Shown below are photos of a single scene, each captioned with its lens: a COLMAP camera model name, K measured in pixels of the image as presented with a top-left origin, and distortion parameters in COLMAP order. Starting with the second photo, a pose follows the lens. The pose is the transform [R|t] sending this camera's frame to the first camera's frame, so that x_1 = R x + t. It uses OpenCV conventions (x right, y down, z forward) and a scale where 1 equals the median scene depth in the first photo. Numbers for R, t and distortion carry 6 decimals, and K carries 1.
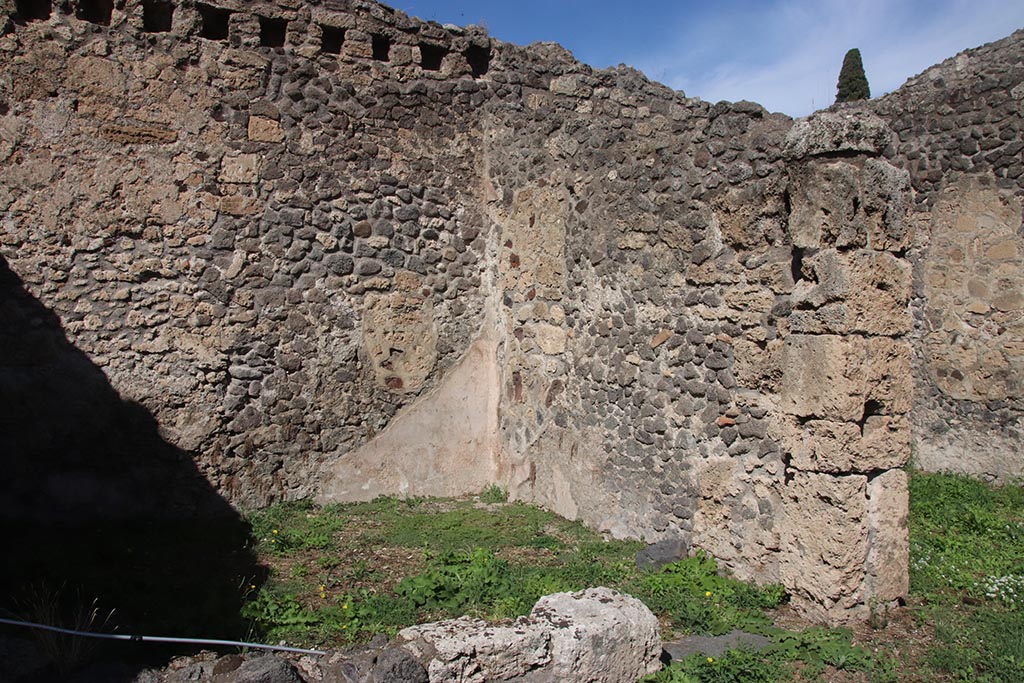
lens RADIAL K [[857.3, 0, 514.8], [0, 857.3, 344.7], [0, 0, 1]] dist [-0.141701, 0.128010]
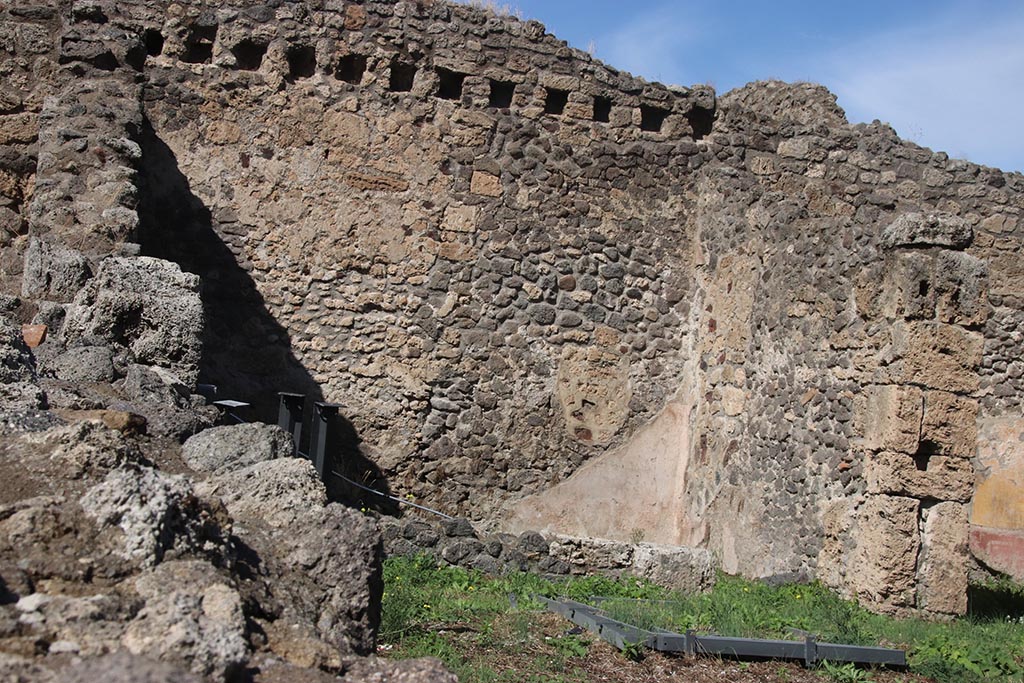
lens RADIAL K [[1759.0, 0, 510.6], [0, 1759.0, 344.7], [0, 0, 1]] dist [0.412281, 0.000000]
pose [[0.965463, 0.080973, -0.247637, 0.325281], [-0.107867, 0.989420, -0.097016, 0.172597], [0.237161, 0.120378, 0.963983, -1.202207]]
